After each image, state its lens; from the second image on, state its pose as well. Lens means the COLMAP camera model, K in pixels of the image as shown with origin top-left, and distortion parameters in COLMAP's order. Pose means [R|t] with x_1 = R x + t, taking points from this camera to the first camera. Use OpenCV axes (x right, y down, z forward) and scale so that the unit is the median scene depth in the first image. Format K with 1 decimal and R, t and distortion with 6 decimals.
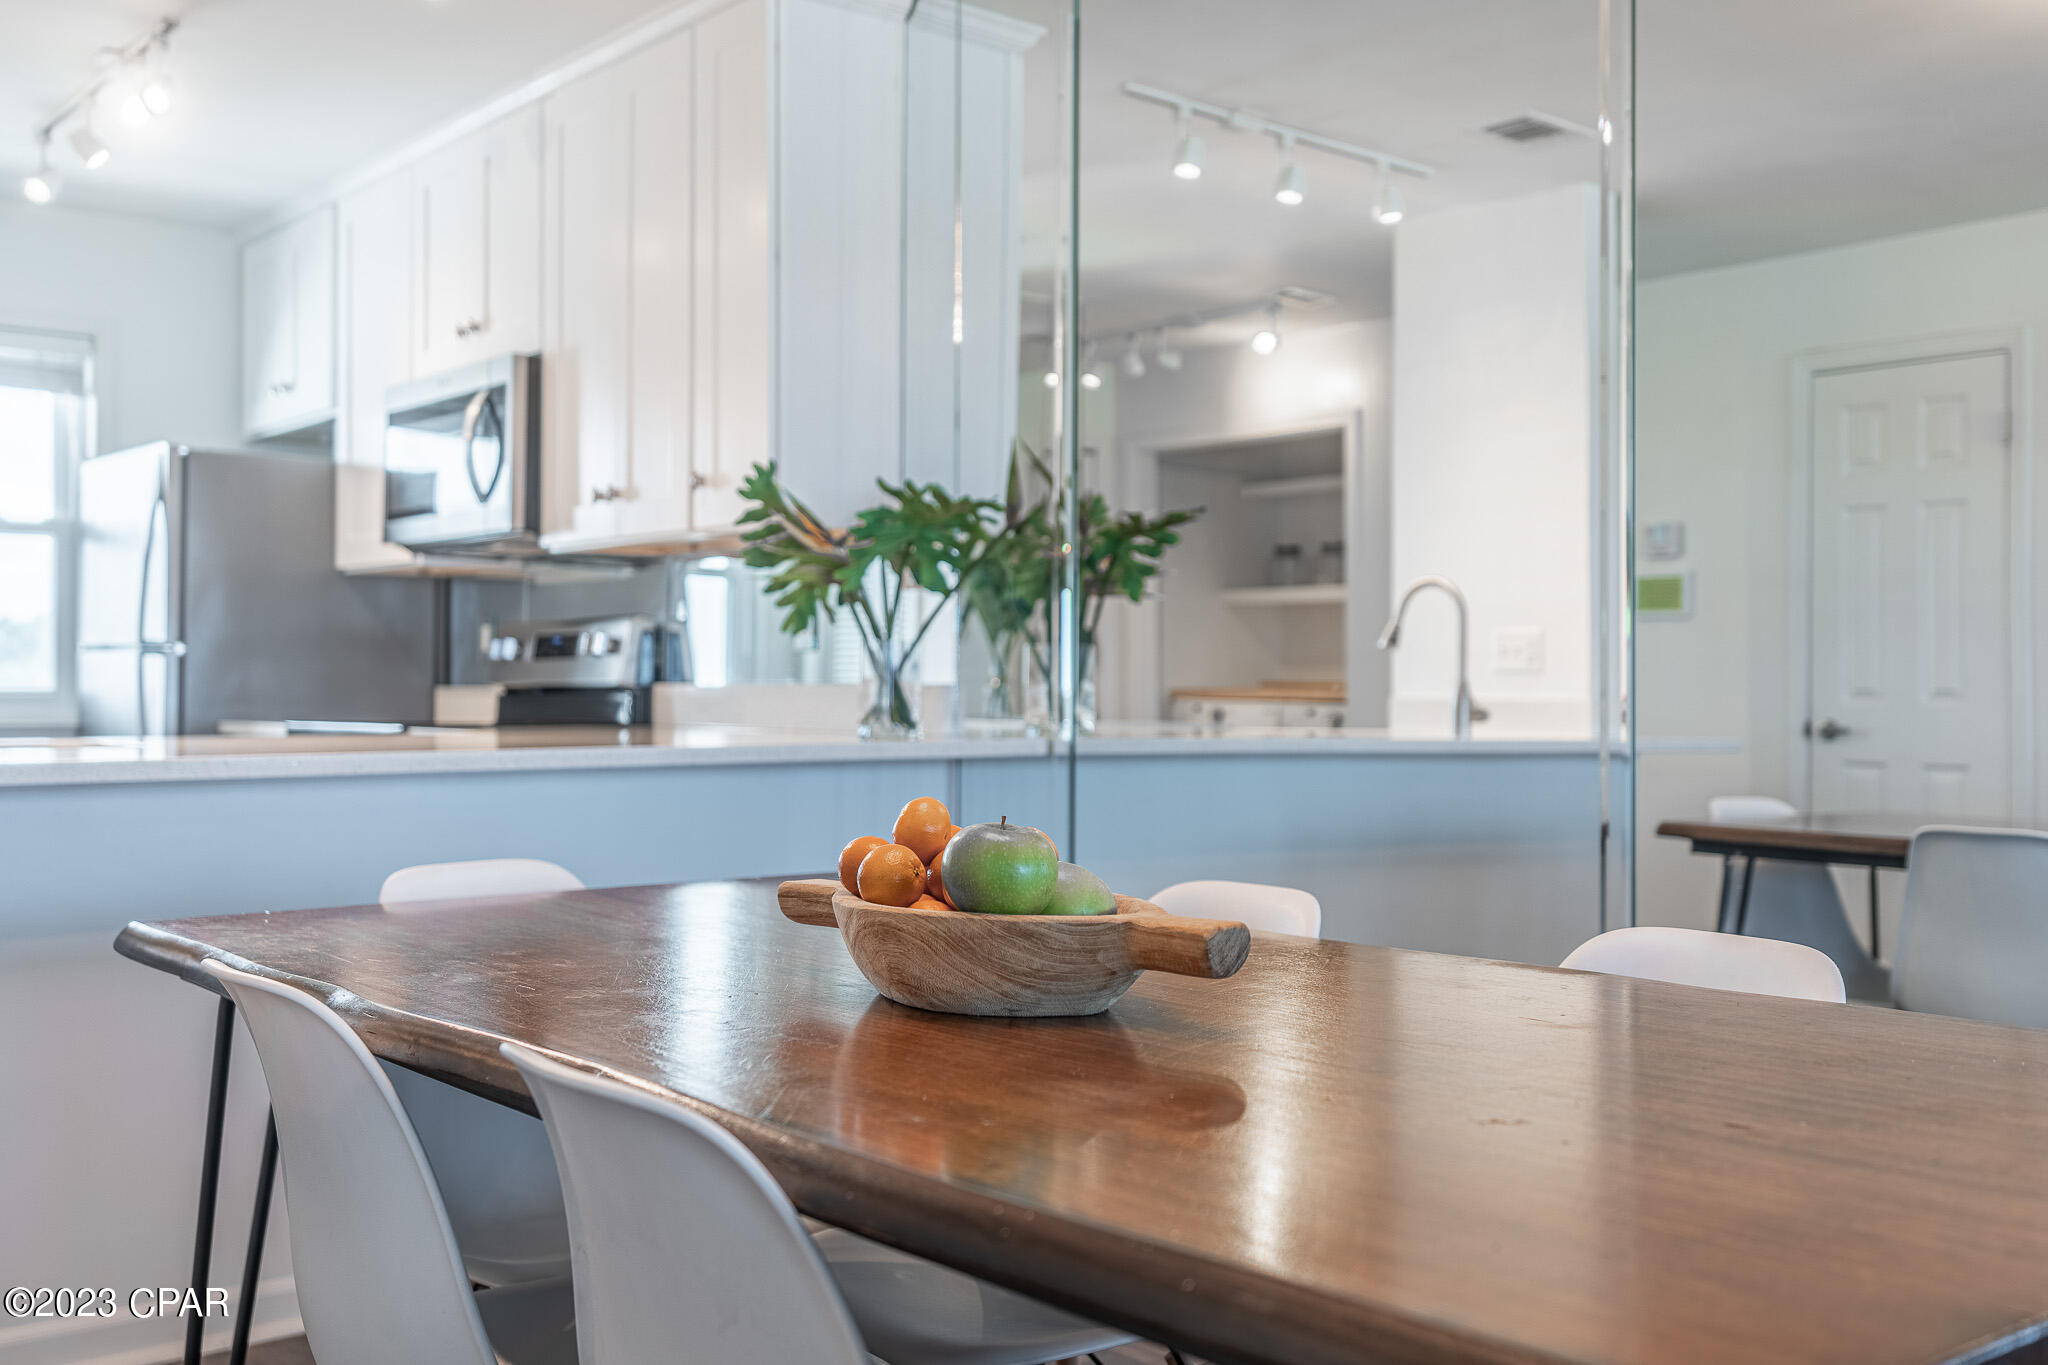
lens RADIAL K [[1983.5, 0, 1062.3], [0, 1983.5, 688.6], [0, 0, 1]] dist [-0.011113, -0.008526]
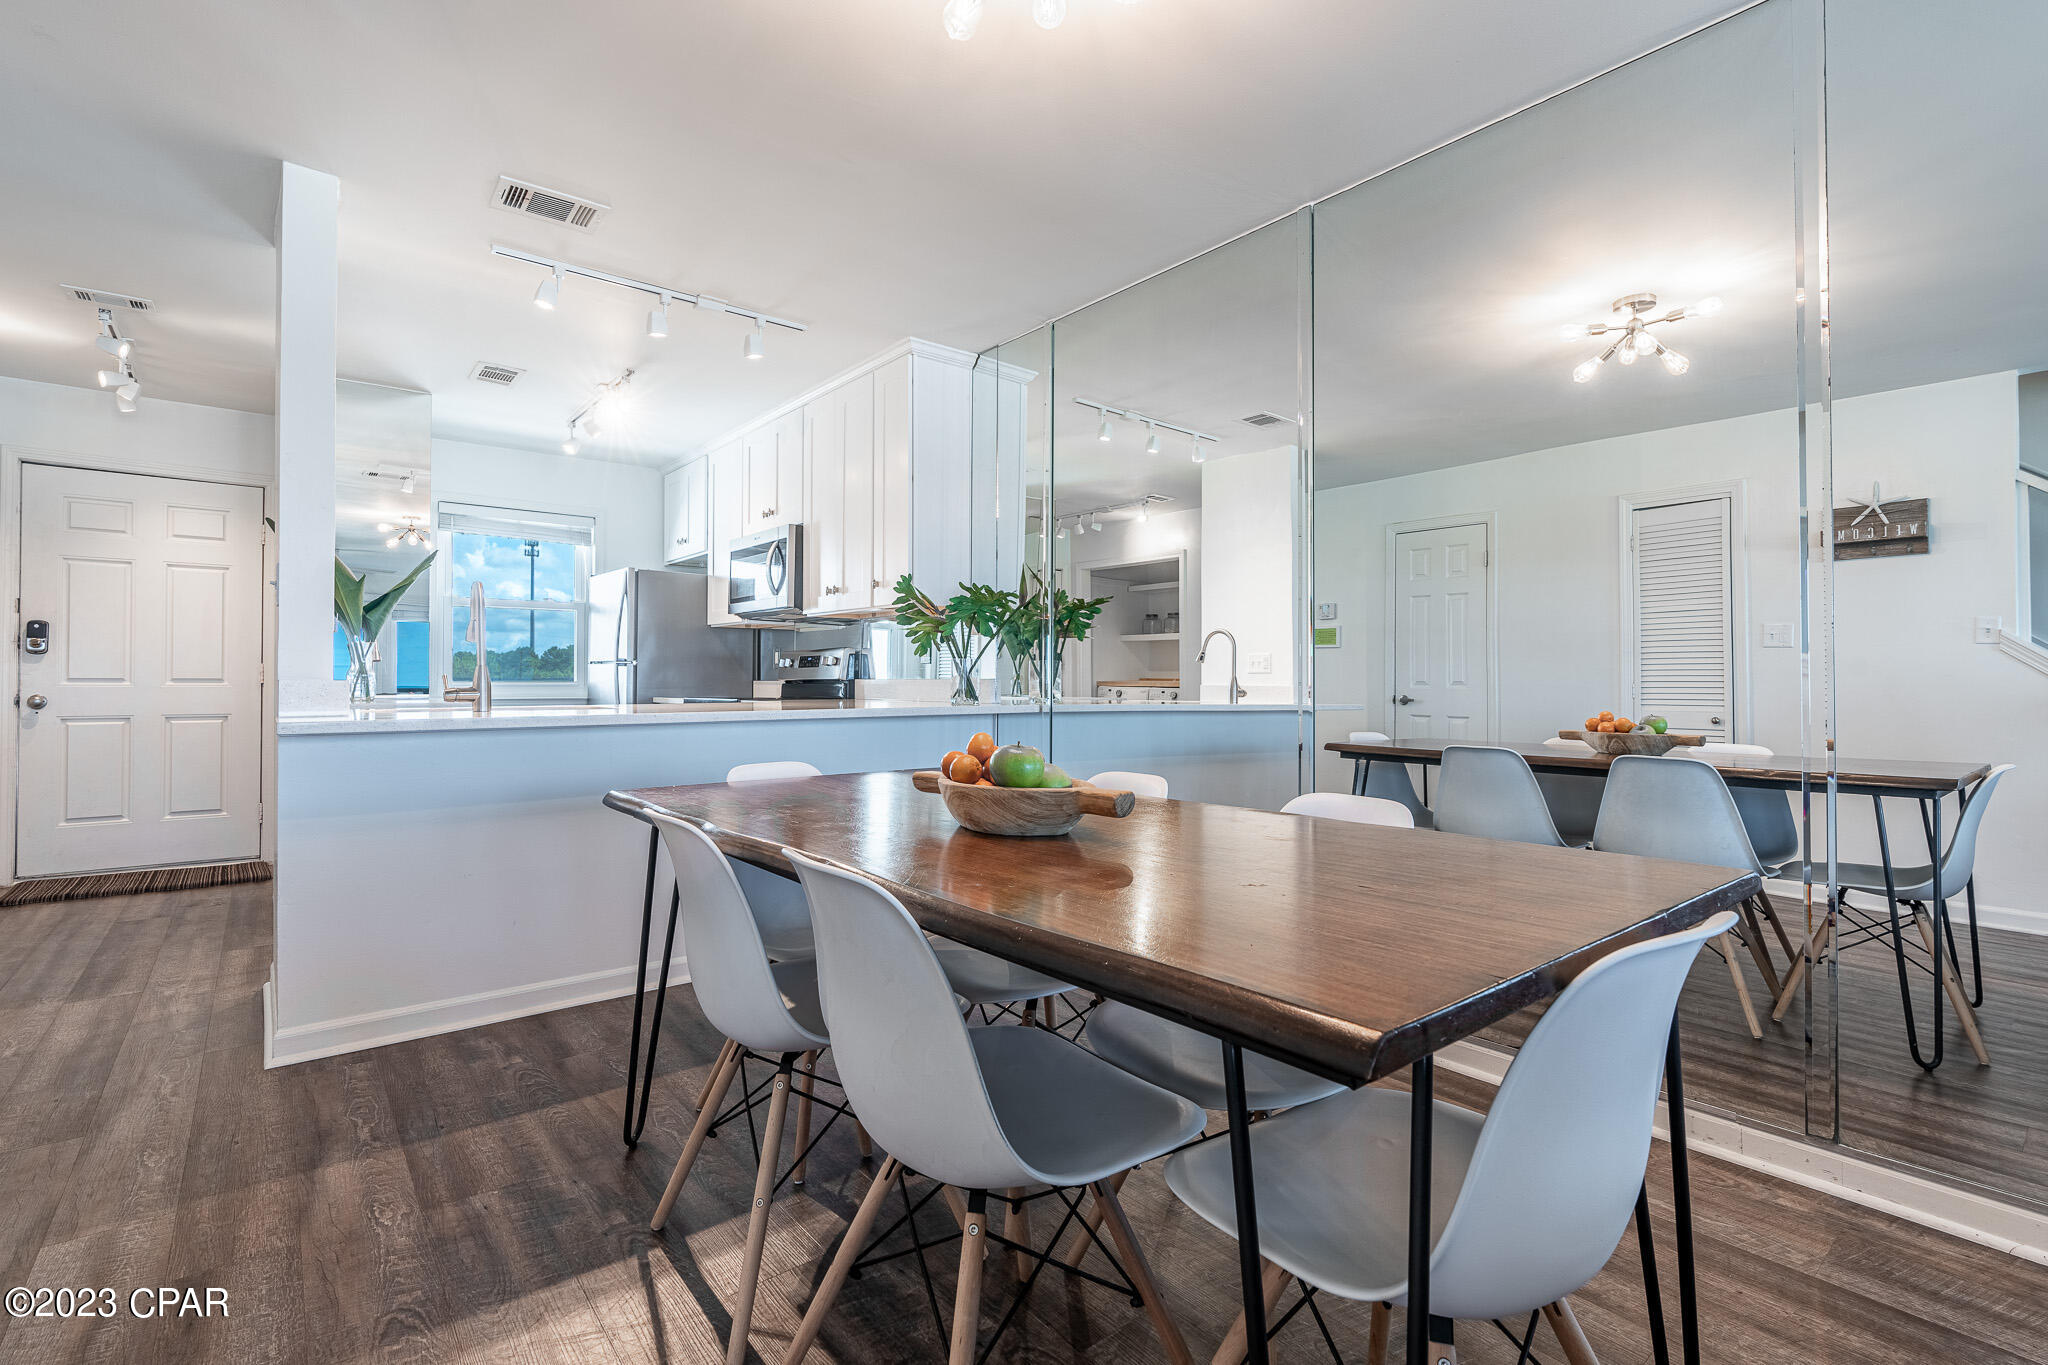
lens RADIAL K [[908.8, 0, 1024.0], [0, 908.8, 682.5], [0, 0, 1]] dist [-0.002356, -0.000262]
pose [[0.999710, 0.000015, -0.024068, -0.000590], [0.000043, 0.999997, 0.002394, -0.000974], [0.024068, -0.002394, 0.999707, 0.025416]]
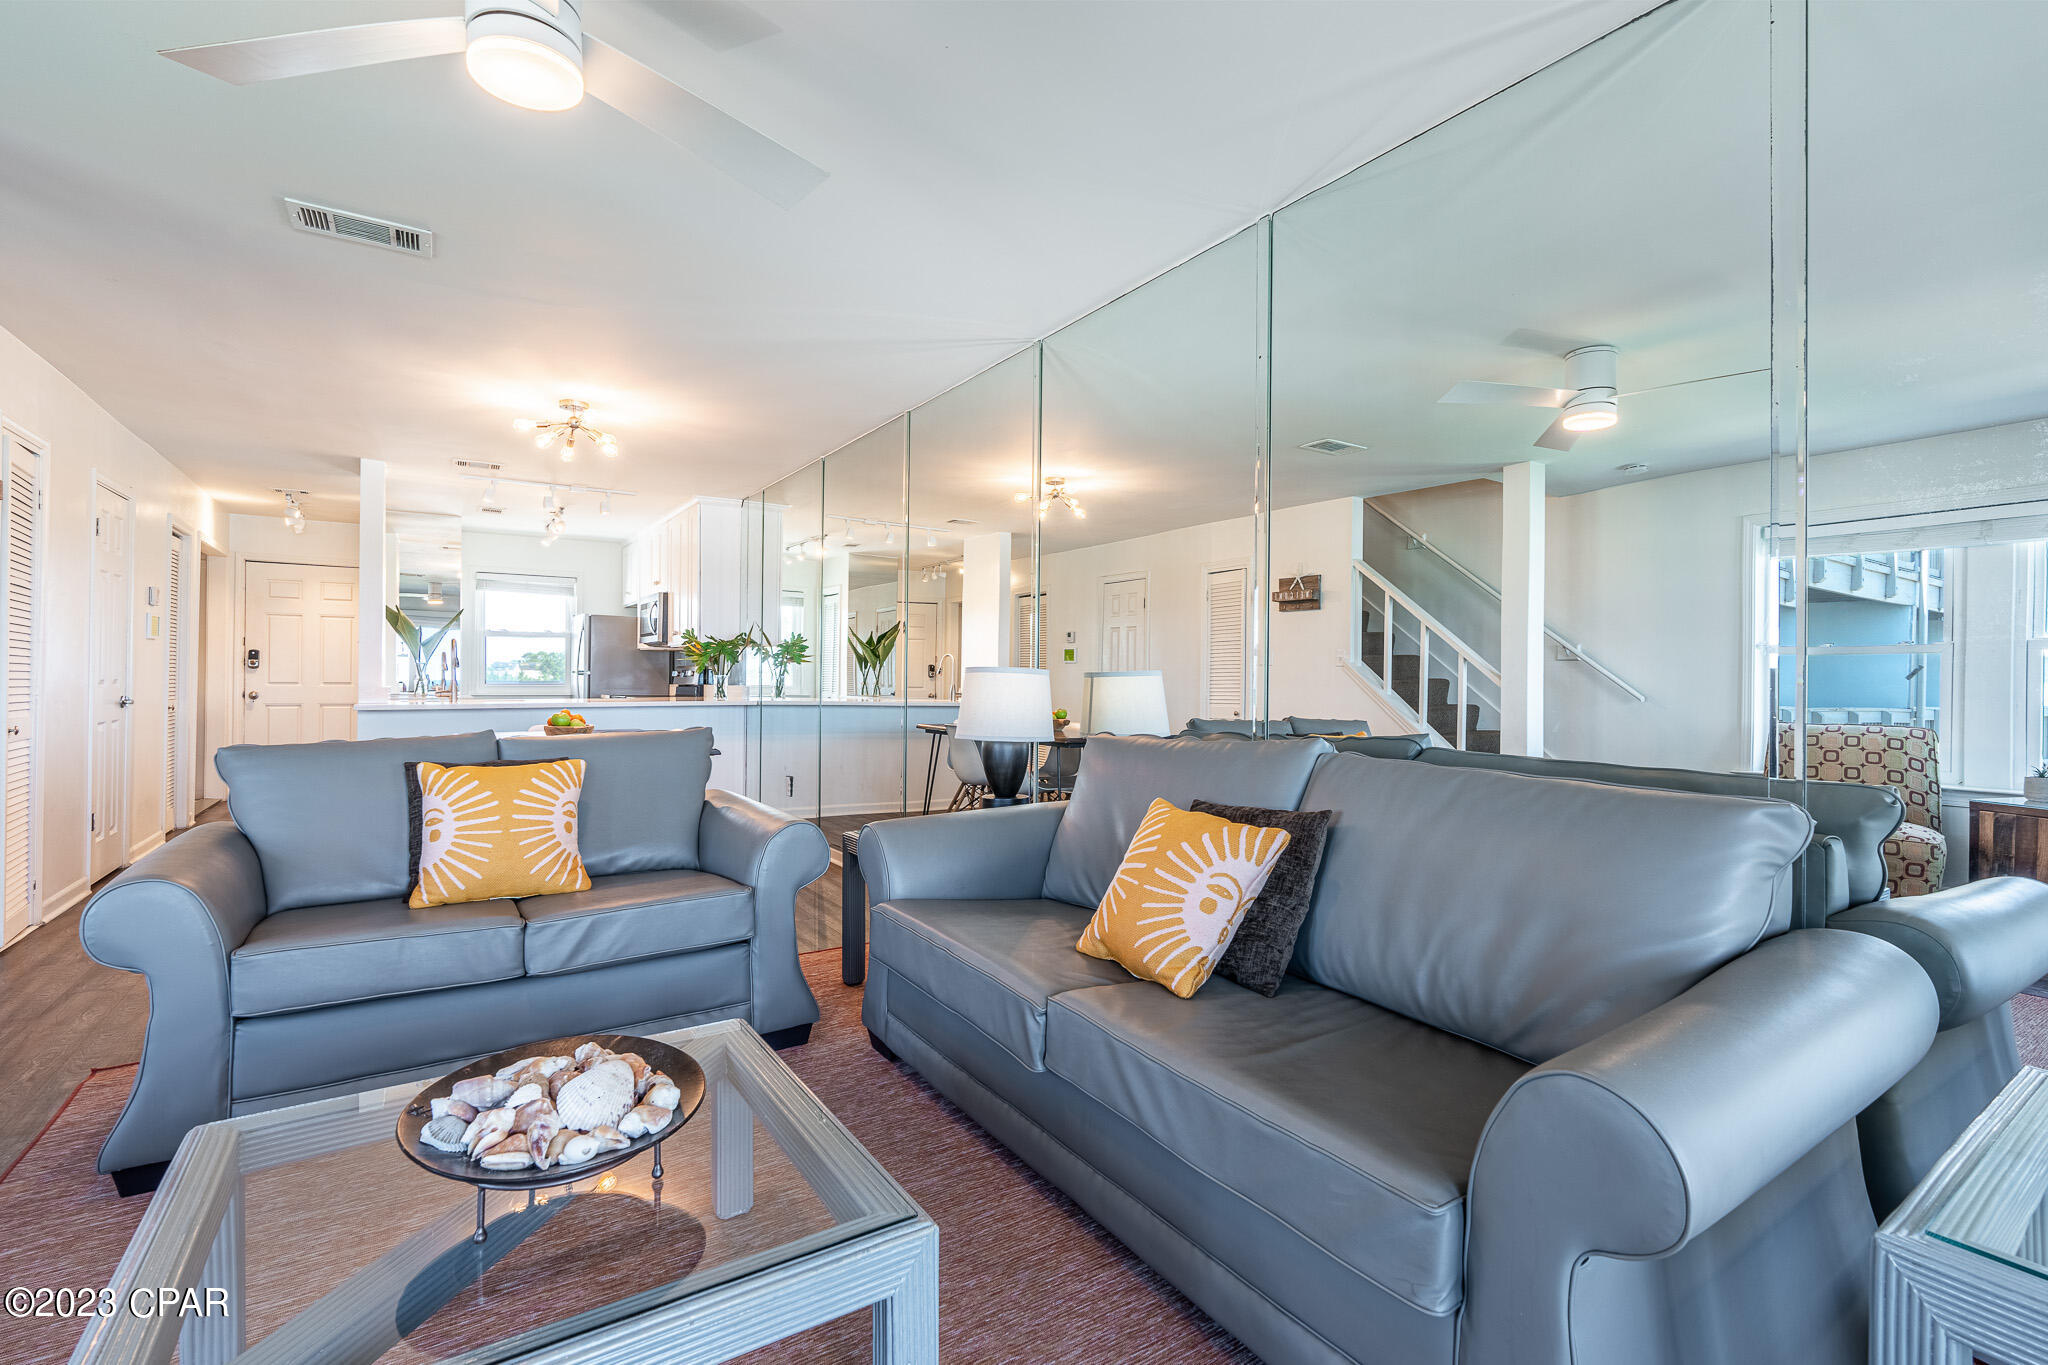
lens RADIAL K [[908.8, 0, 1024.0], [0, 908.8, 682.5], [0, 0, 1]] dist [-0.002356, -0.000262]
pose [[0.991116, 0.004199, -0.132938, 0.506831], [-0.003748, 0.999986, 0.003641, -0.012116], [0.132951, -0.003111, 0.991118, -0.455742]]
